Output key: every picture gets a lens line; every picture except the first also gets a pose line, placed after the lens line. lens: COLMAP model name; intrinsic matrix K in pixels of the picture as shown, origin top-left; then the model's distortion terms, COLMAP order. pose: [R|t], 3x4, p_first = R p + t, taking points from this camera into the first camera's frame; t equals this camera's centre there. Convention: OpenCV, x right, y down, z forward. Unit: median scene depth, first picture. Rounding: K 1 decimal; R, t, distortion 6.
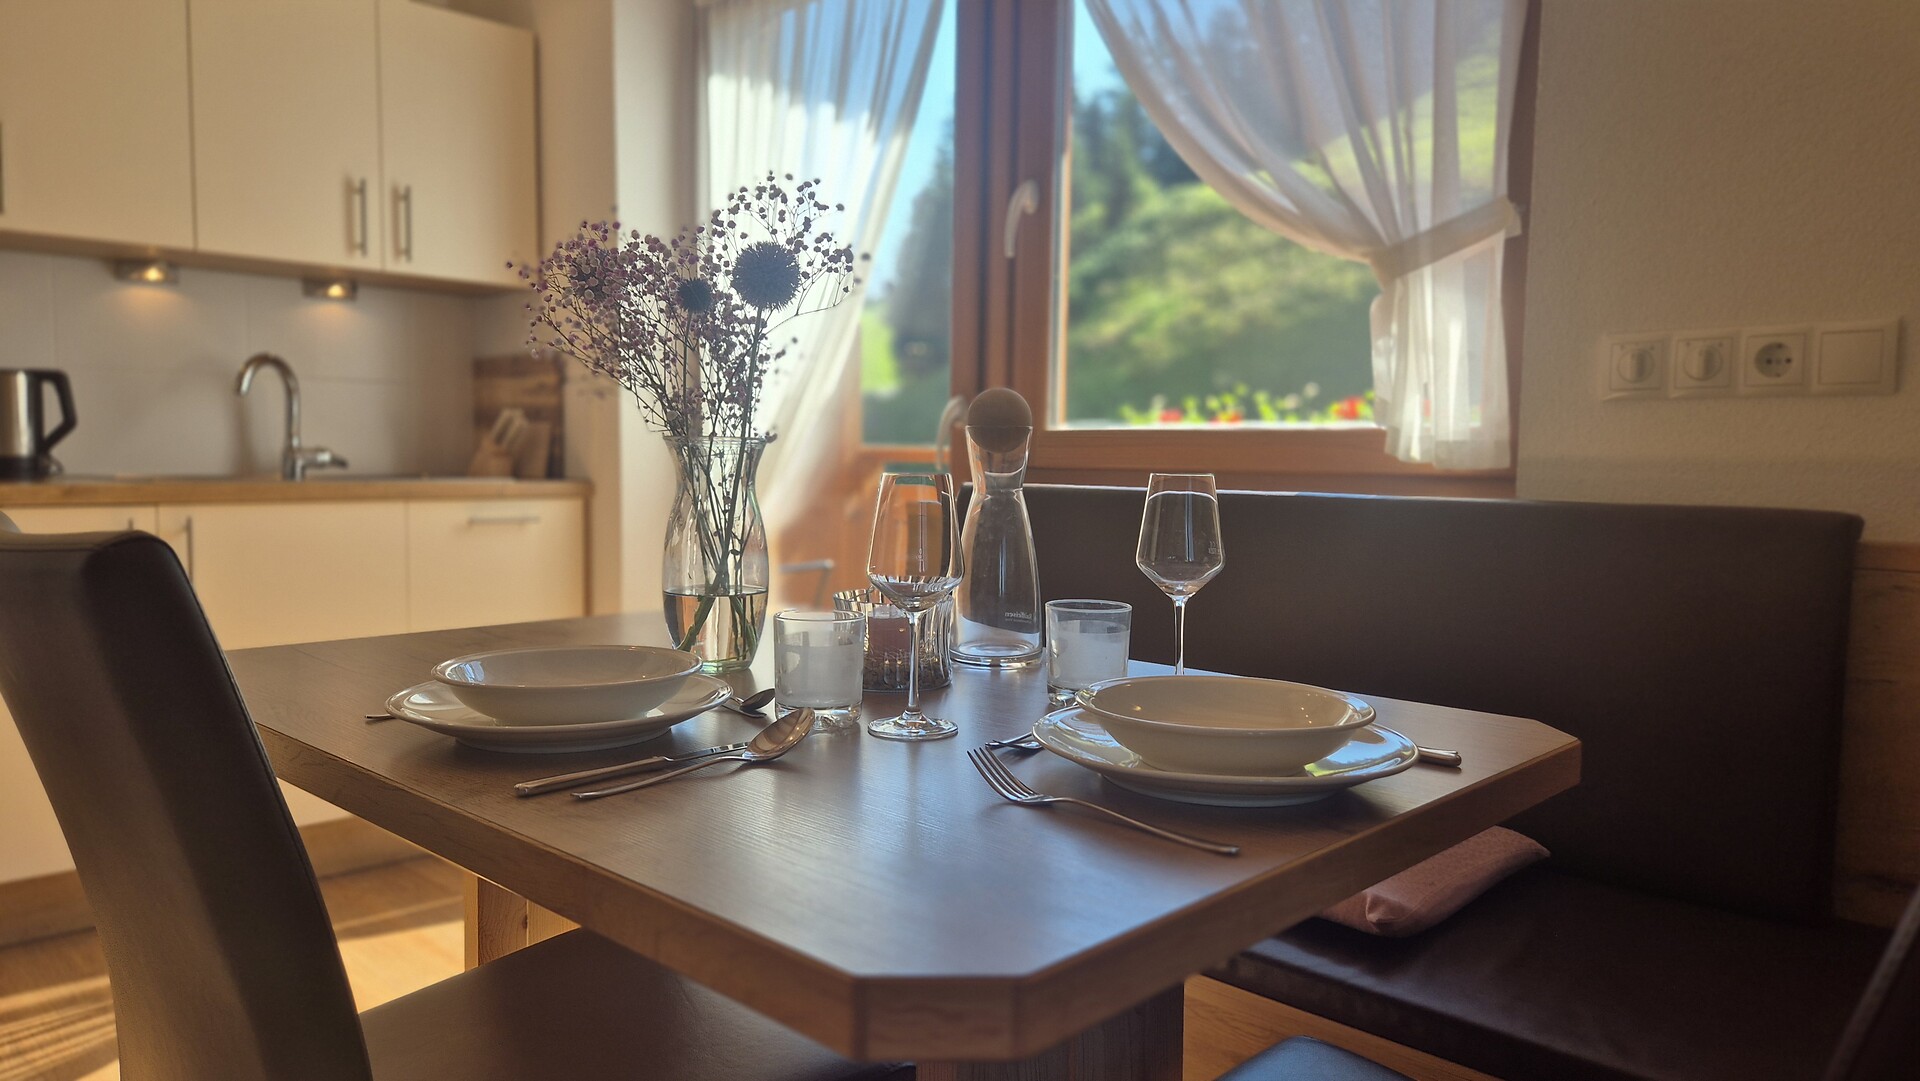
lens RADIAL K [[1291.6, 0, 955.1], [0, 1291.6, 549.9], [0, 0, 1]] dist [0.042117, -0.025437]
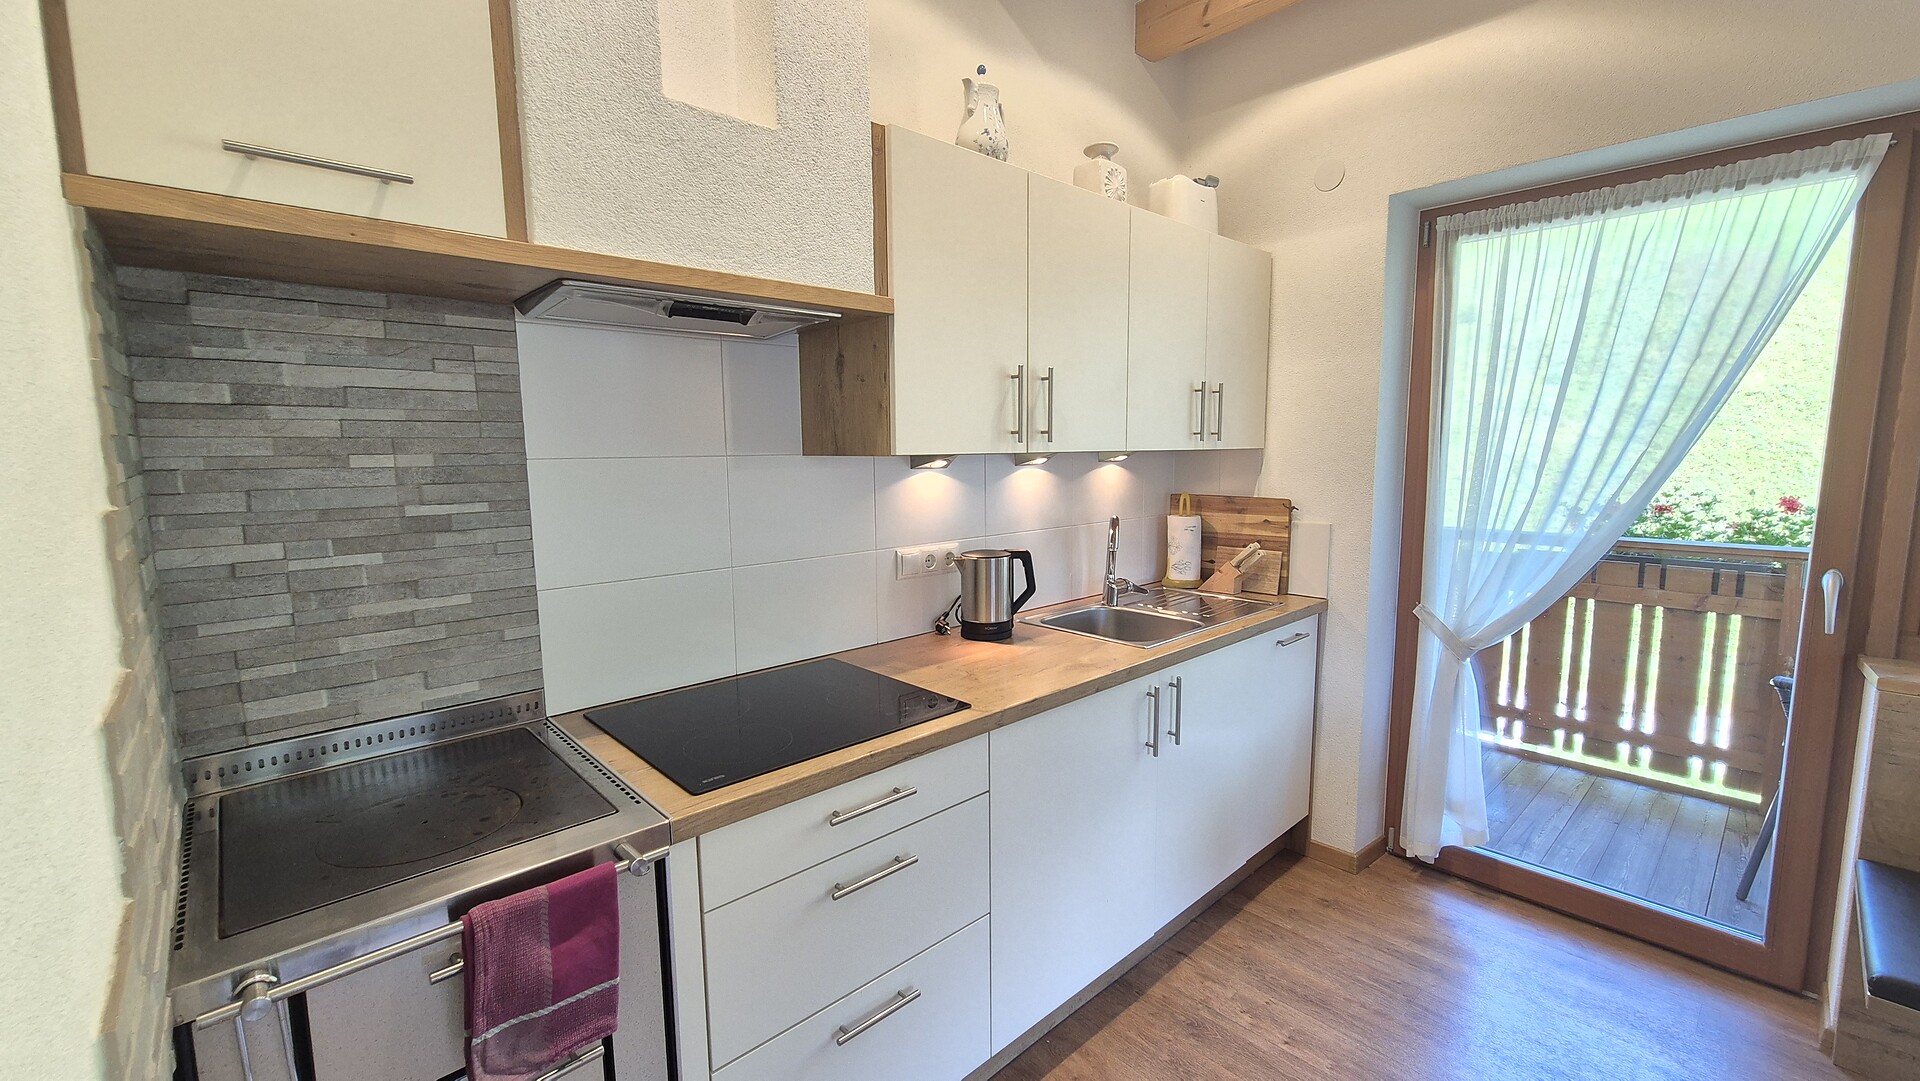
lens RADIAL K [[780.0, 0, 964.9], [0, 780.0, 541.3], [0, 0, 1]] dist [-0.004622, 0.000214]
pose [[0.998481, -0.018666, -0.051837, -0.623090], [0.021220, 0.998565, 0.049165, -0.162705], [0.050845, -0.050191, 0.997445, 0.212972]]
